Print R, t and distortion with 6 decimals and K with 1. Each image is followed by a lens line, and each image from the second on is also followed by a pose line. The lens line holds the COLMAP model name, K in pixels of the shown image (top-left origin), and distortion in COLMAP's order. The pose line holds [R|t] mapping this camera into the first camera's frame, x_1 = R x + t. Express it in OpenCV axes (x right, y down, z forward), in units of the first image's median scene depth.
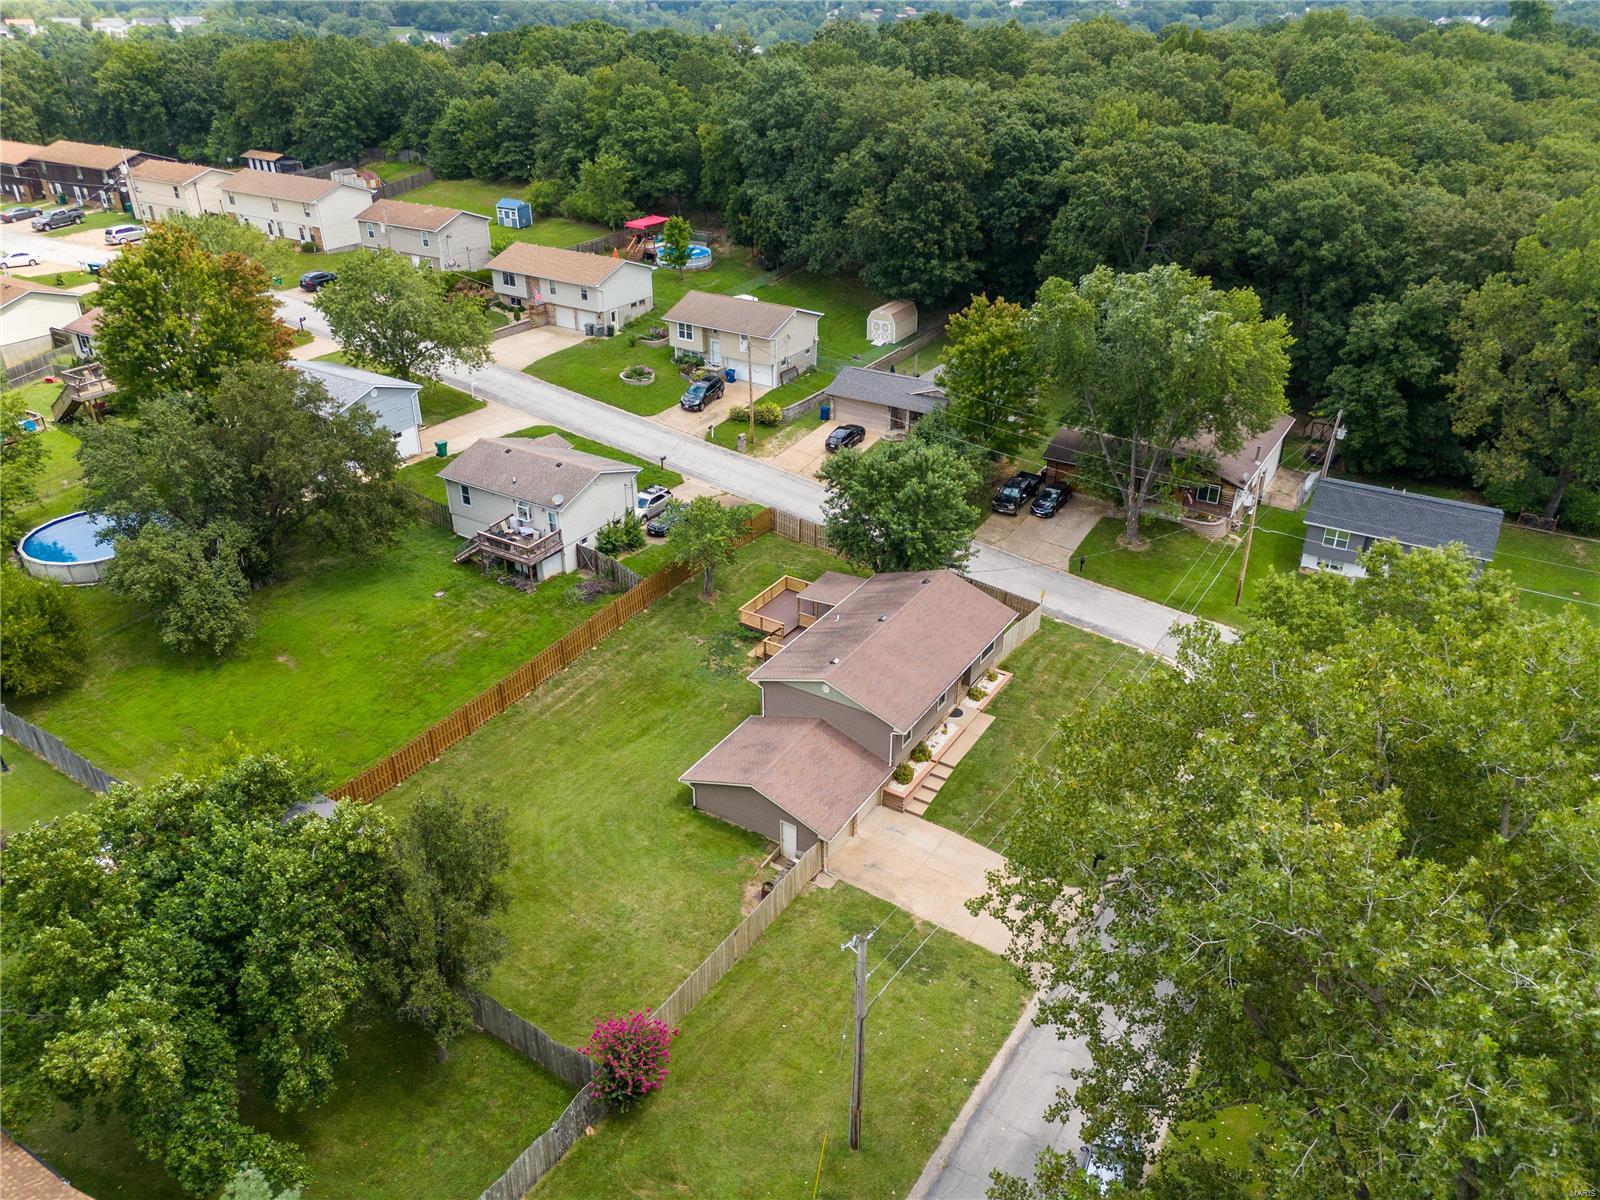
lens RADIAL K [[1182.3, 0, 812.7], [0, 1182.3, 599.5], [0, 0, 1]] dist [0.061296, -0.055067]
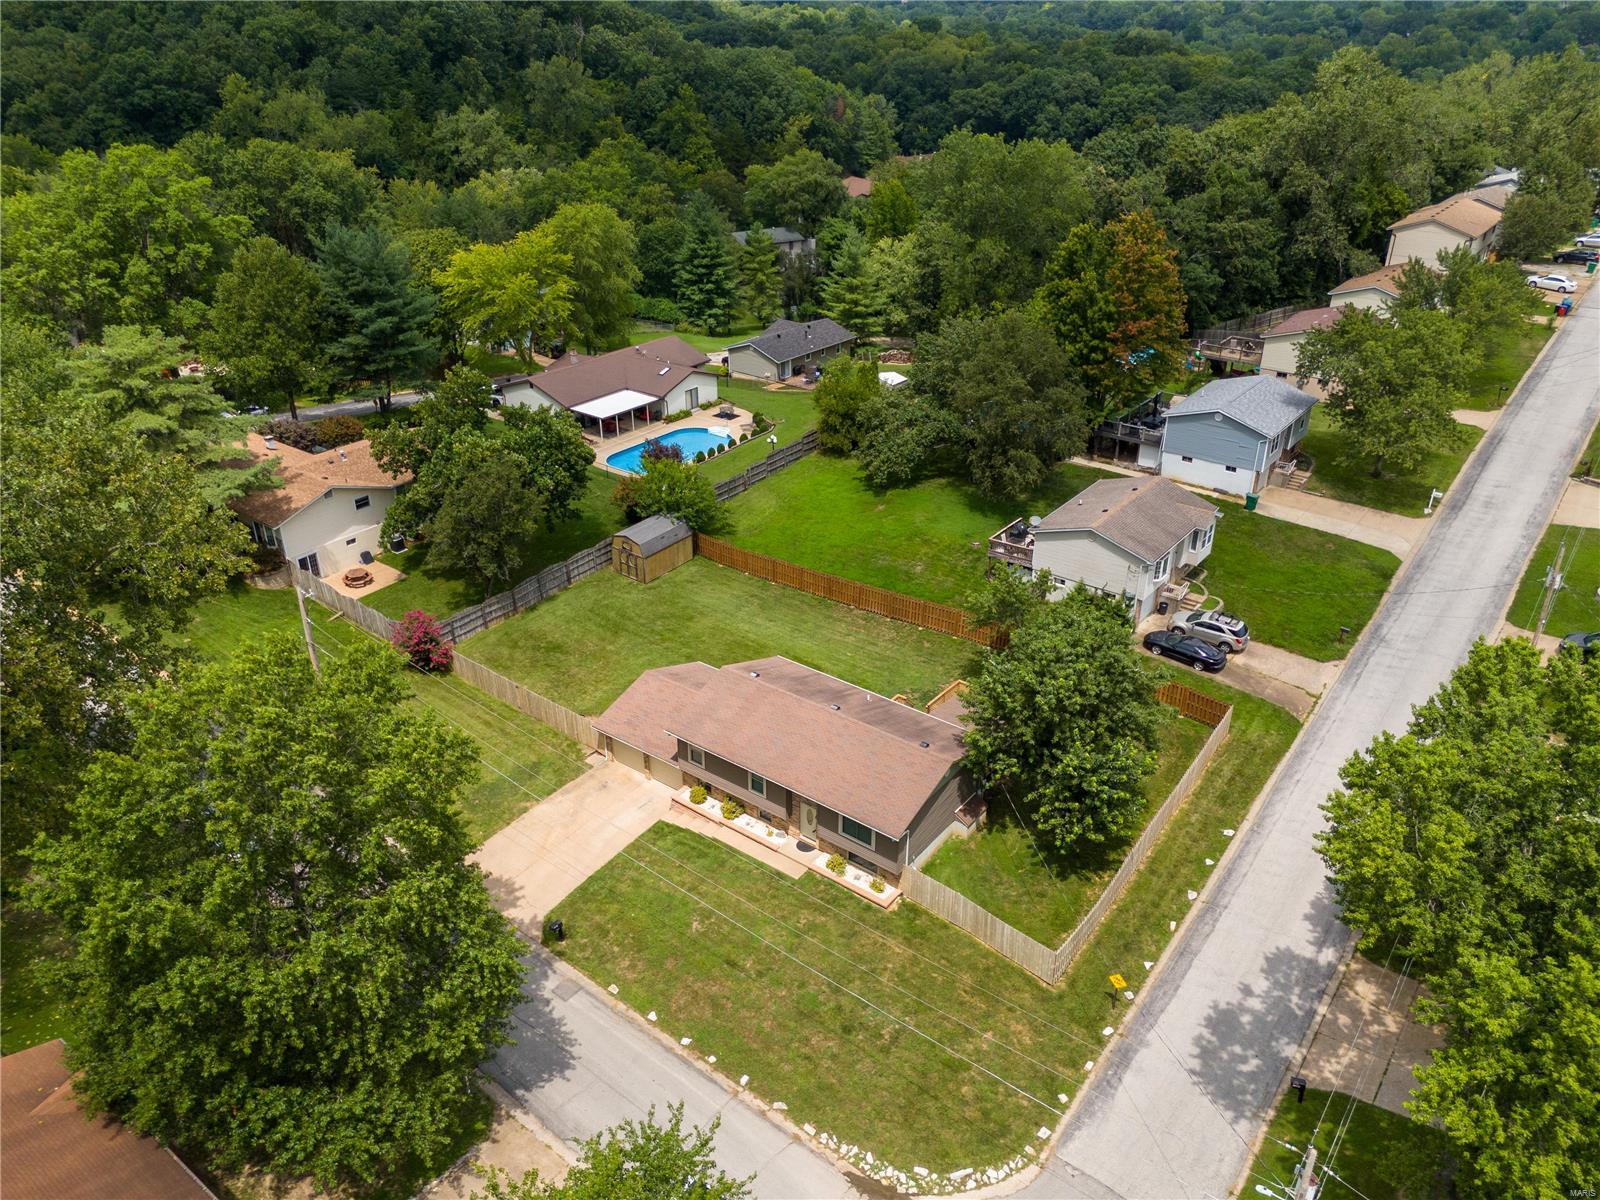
lens RADIAL K [[1182.3, 0, 794.0], [0, 1182.3, 590.8], [0, 0, 1]] dist [0.061296, -0.055067]
pose [[-0.113157, 0.445831, -0.887936, 0.750817], [-0.473087, 0.761693, 0.442734, -0.397352], [0.873719, 0.470169, 0.124726, 0.733516]]
